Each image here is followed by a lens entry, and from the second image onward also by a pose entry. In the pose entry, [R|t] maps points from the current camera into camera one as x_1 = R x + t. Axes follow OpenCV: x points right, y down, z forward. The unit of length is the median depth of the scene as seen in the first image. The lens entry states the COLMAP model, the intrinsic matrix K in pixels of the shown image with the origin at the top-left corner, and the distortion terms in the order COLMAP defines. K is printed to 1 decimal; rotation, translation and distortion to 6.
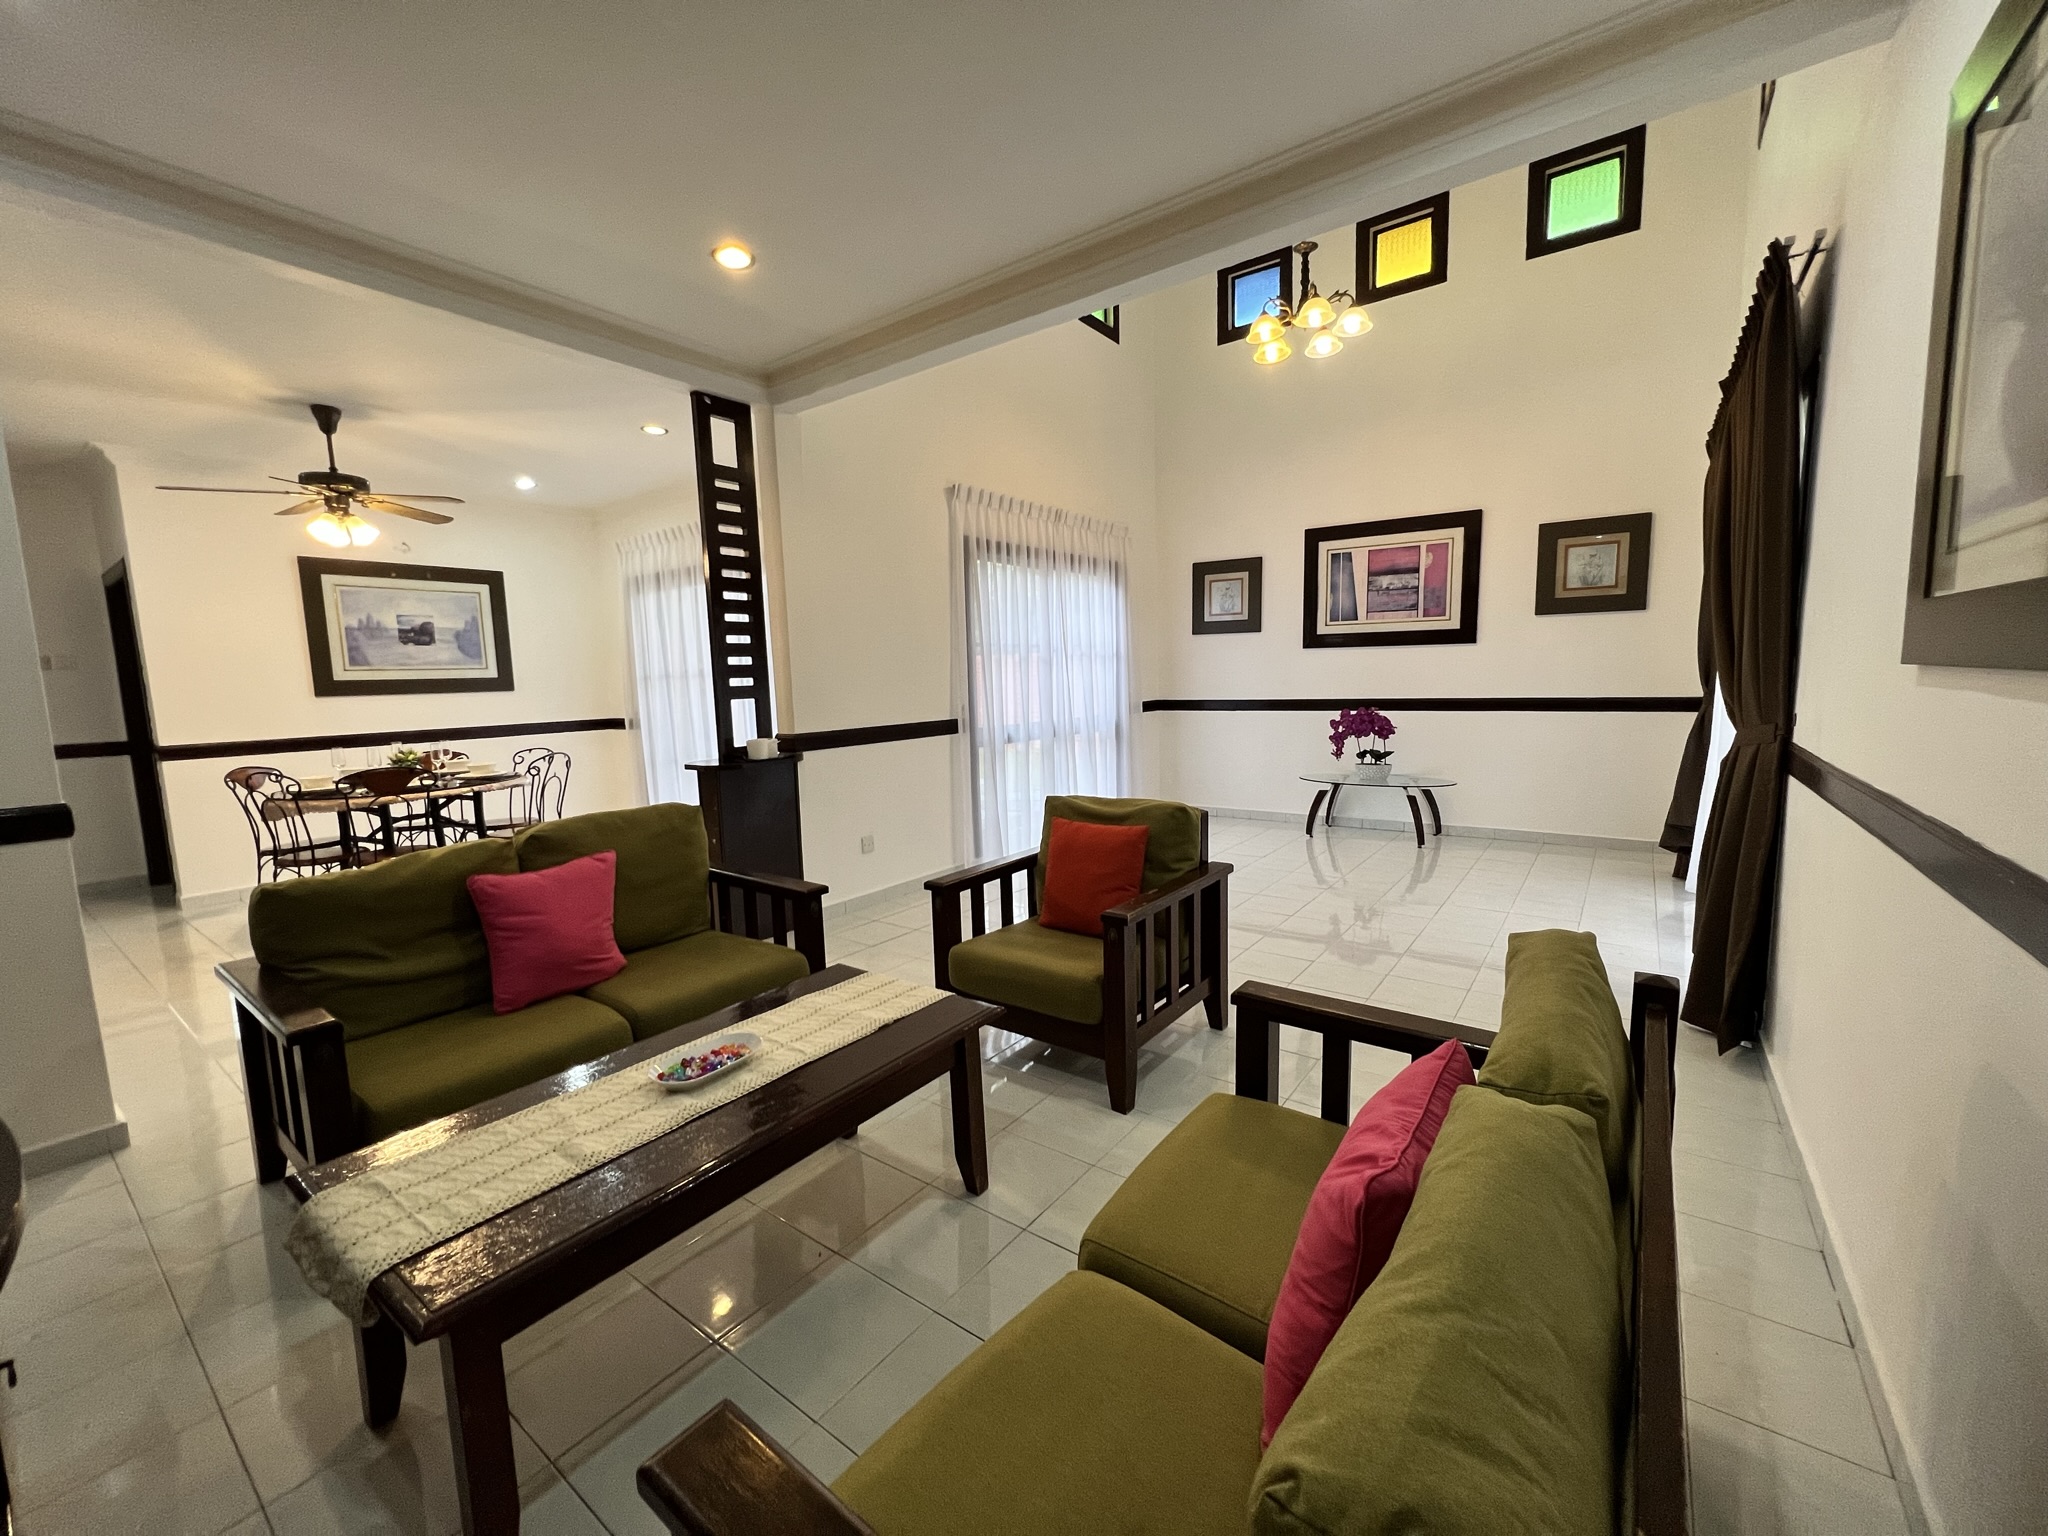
lens RADIAL K [[822.1, 0, 1021.4], [0, 822.1, 761.8], [0, 0, 1]] dist [-0.002435, 0.000473]
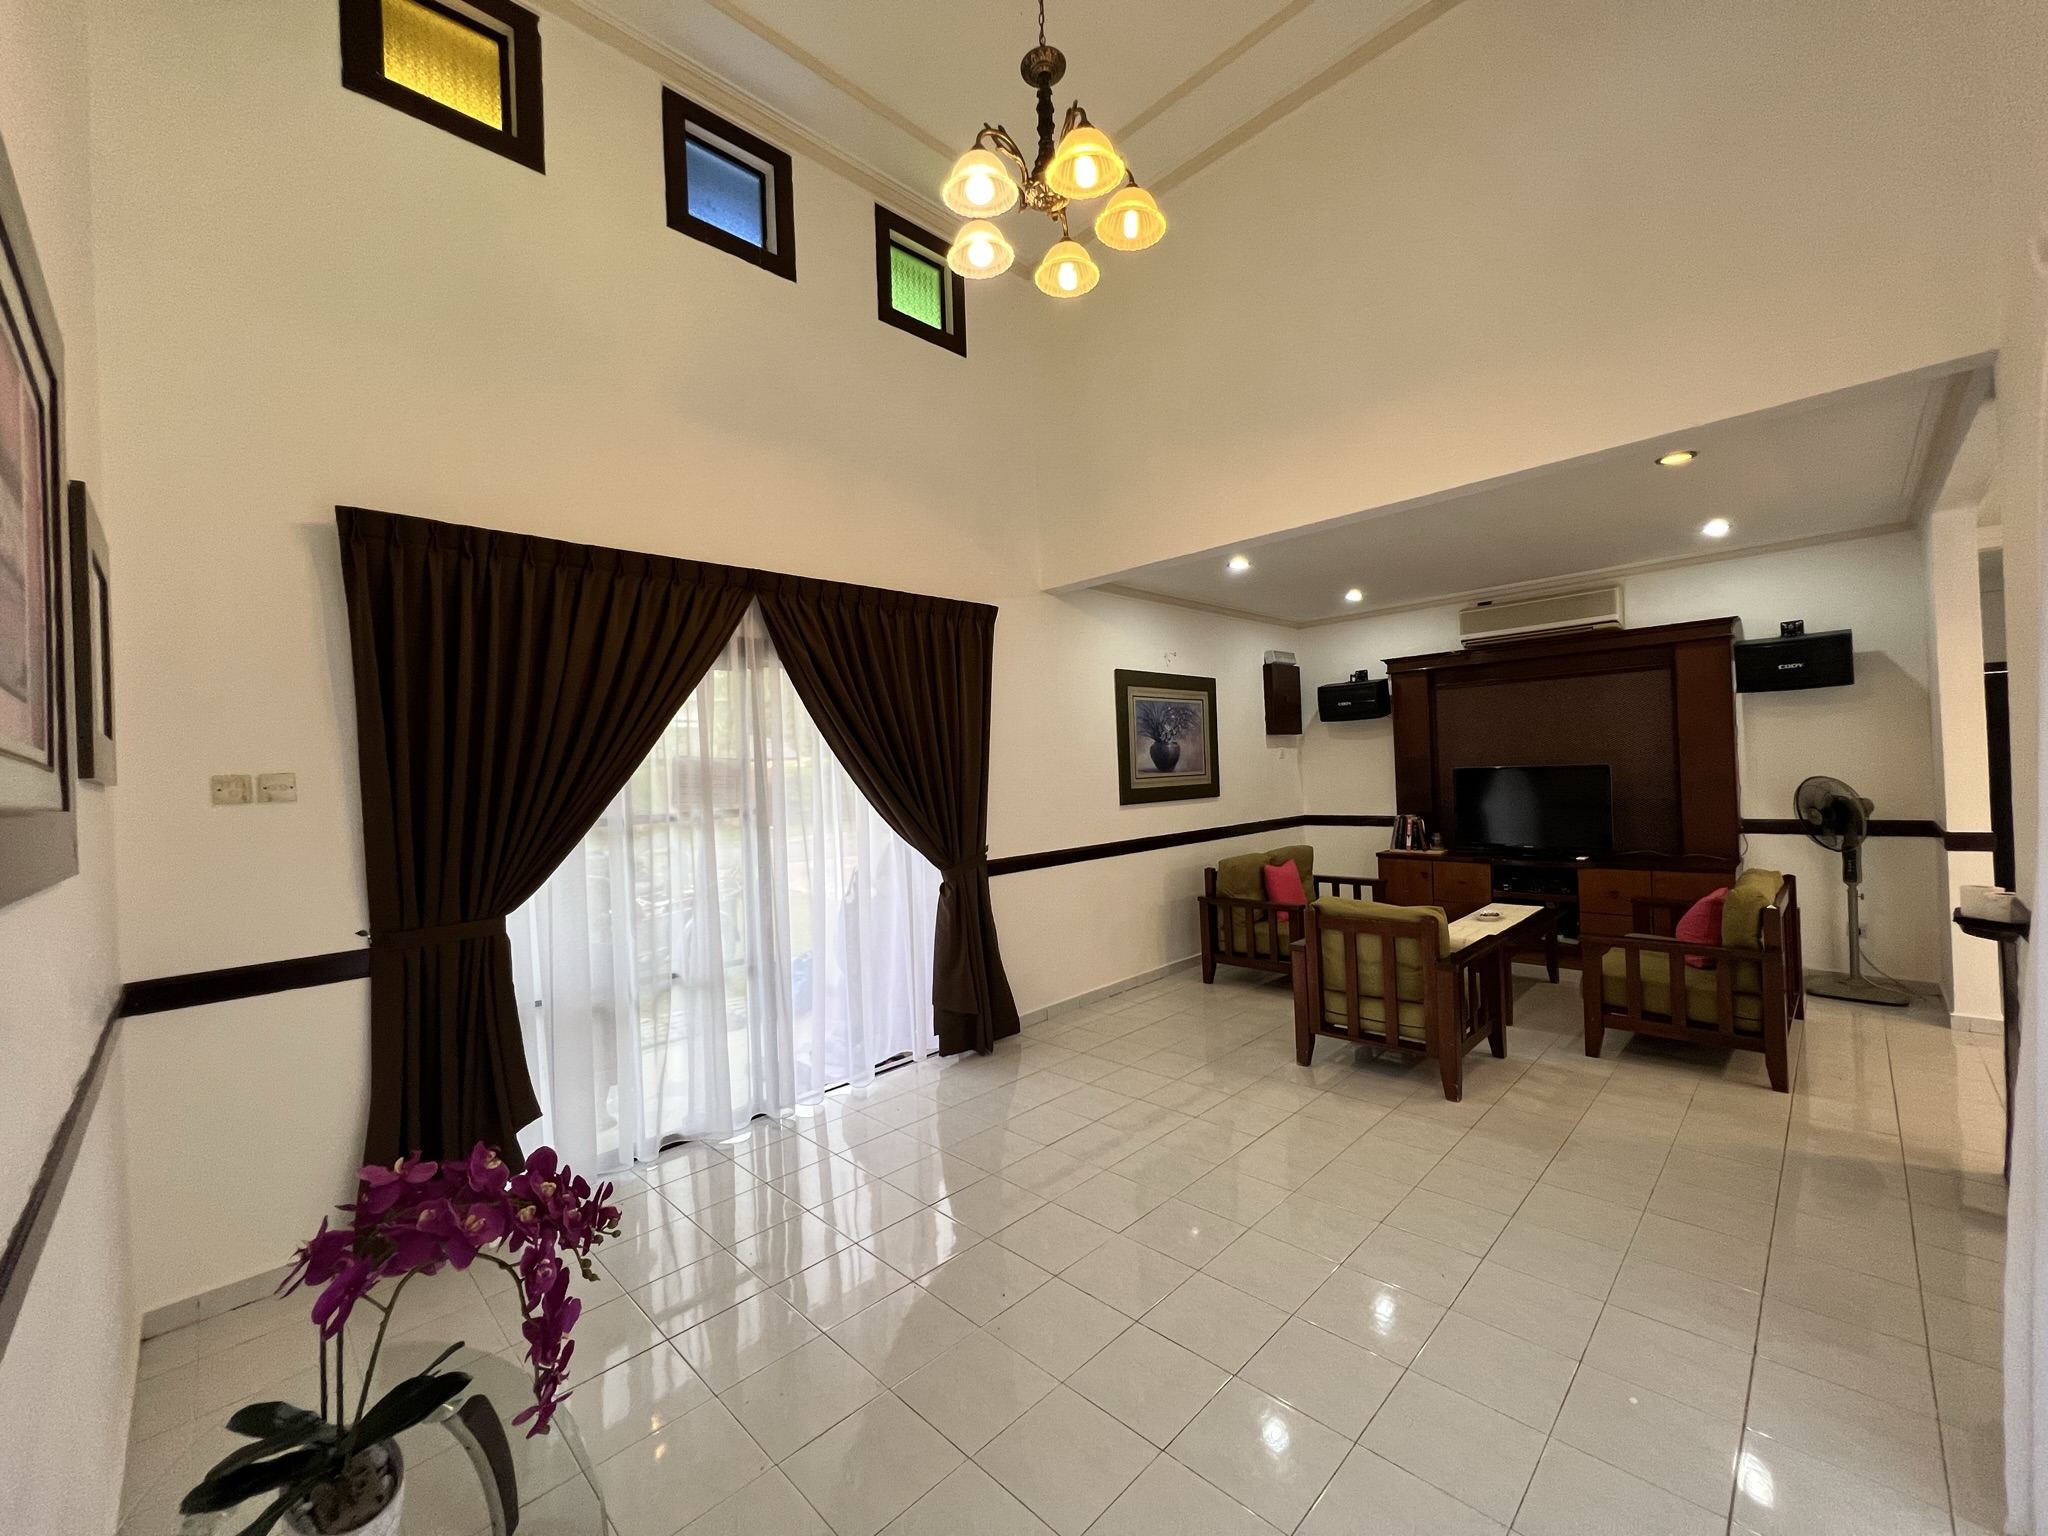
lens RADIAL K [[822.1, 0, 1025.6], [0, 822.1, 762.3], [0, 0, 1]] dist [-0.002435, 0.000473]
pose [[0.147152, 0.029091, 0.988686, -0.550618], [0.151039, 0.987184, -0.051527, -0.164258], [-0.977514, 0.156912, 0.140872, 1.041484]]
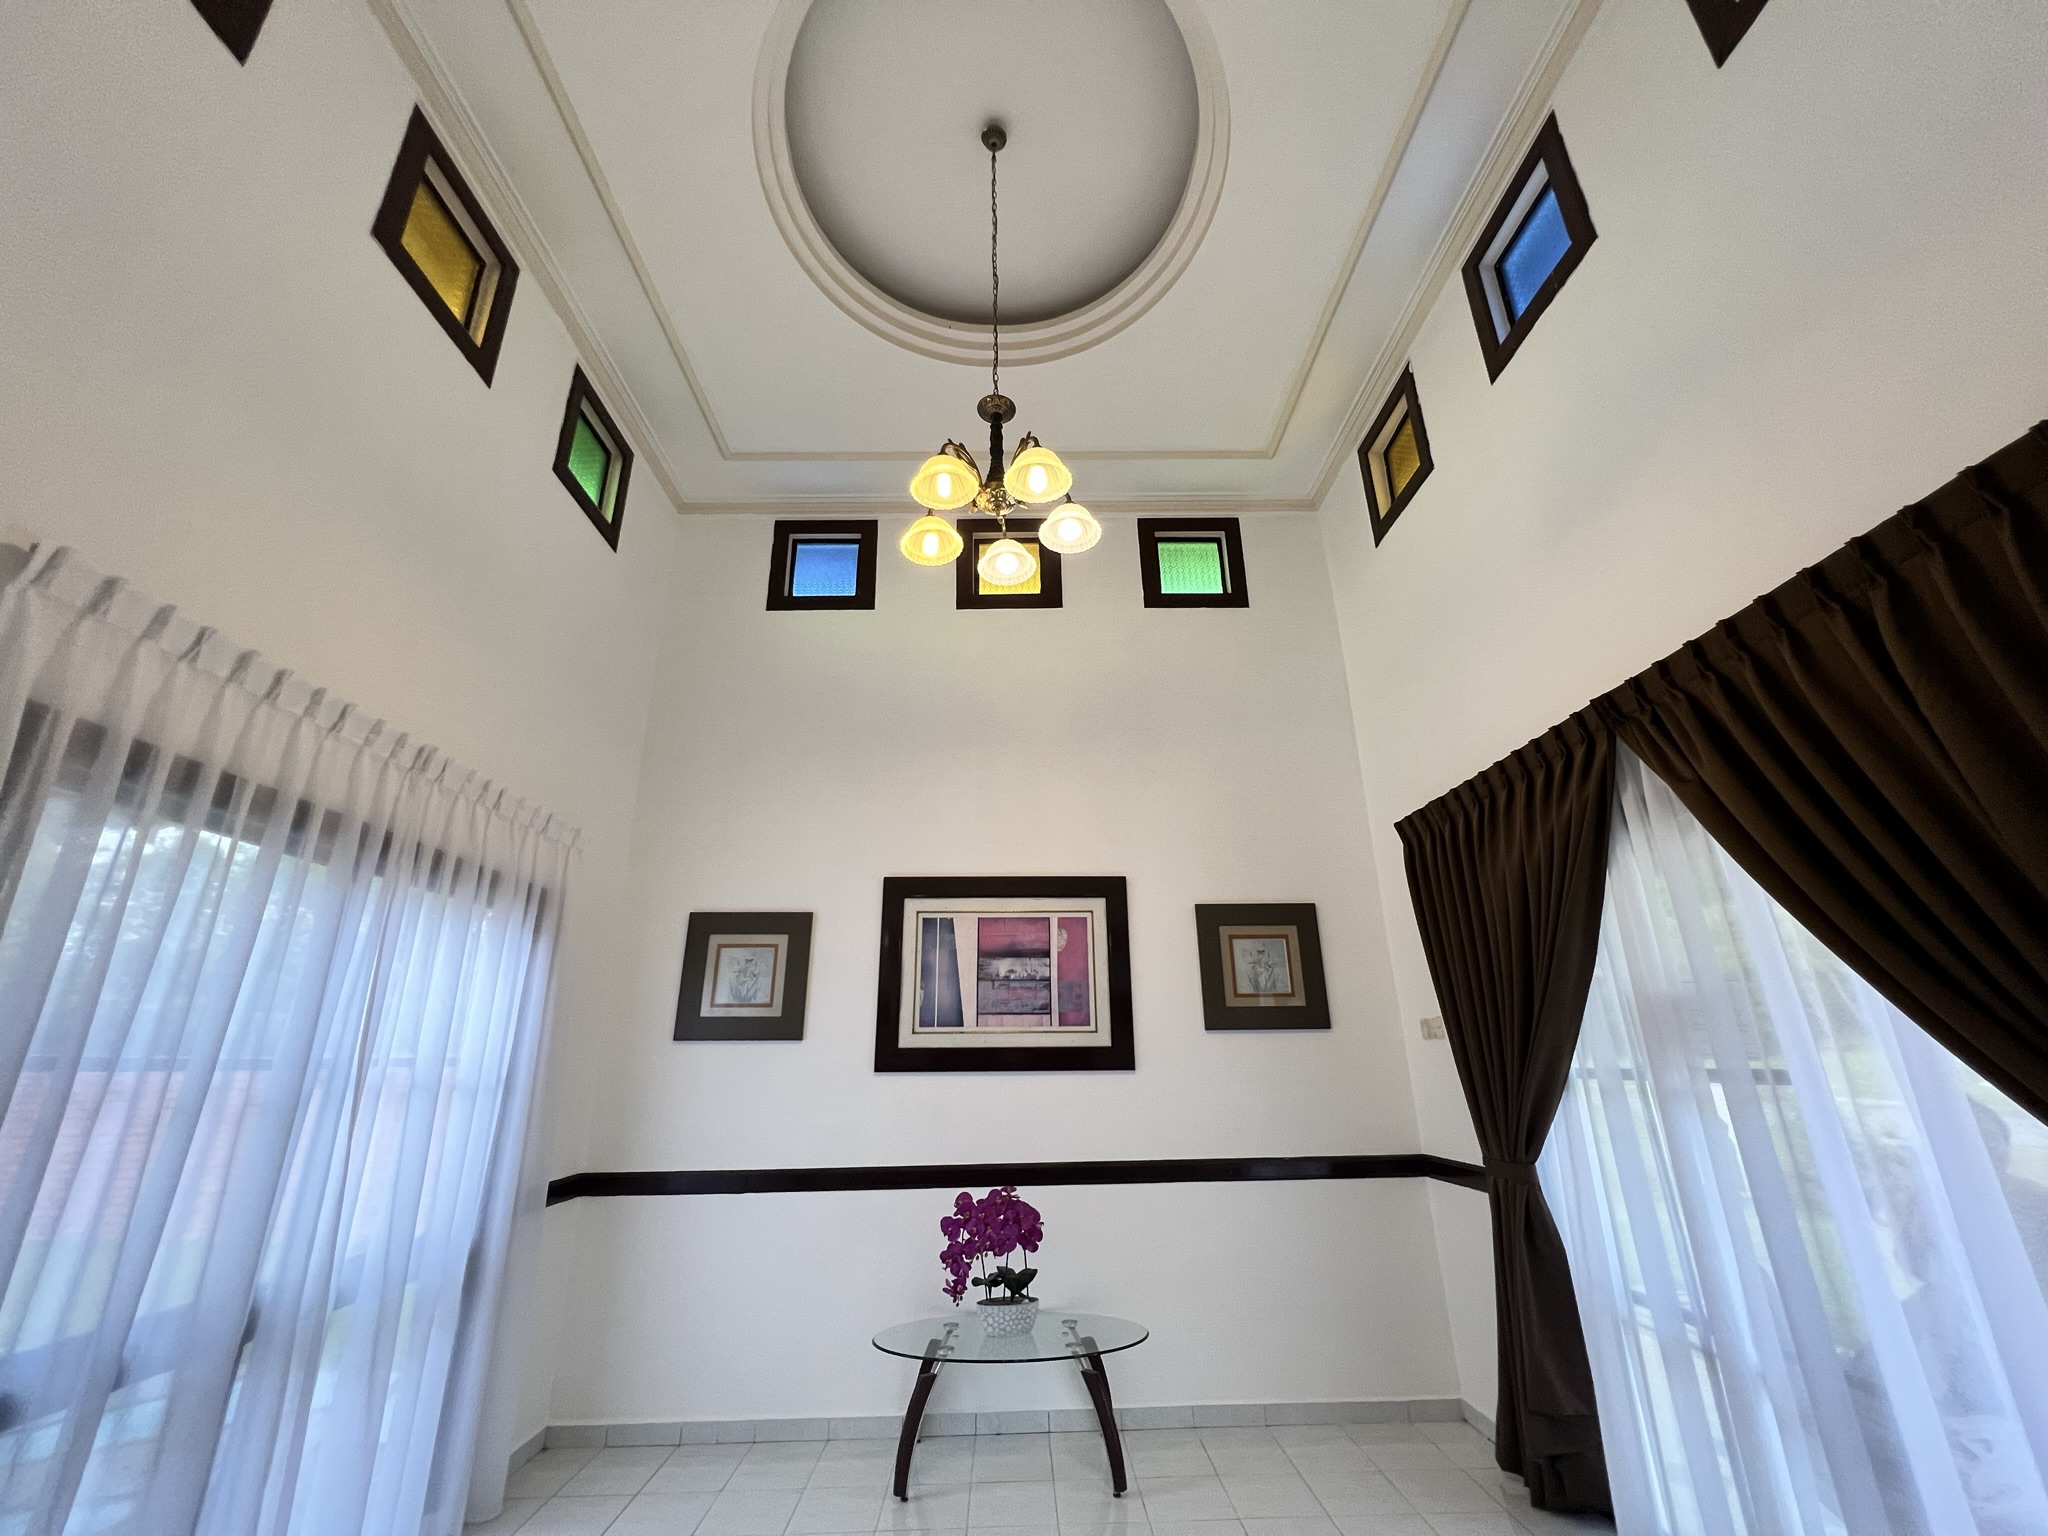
lens RADIAL K [[822.1, 0, 1025.4], [0, 822.1, 775.2], [0, 0, 1]] dist [-0.002435, 0.000473]
pose [[0.793860, 0.216208, 0.568366, 0.052270], [0.059205, 0.902738, -0.426097, -0.078098], [-0.605211, 0.371912, 0.703847, 0.474800]]
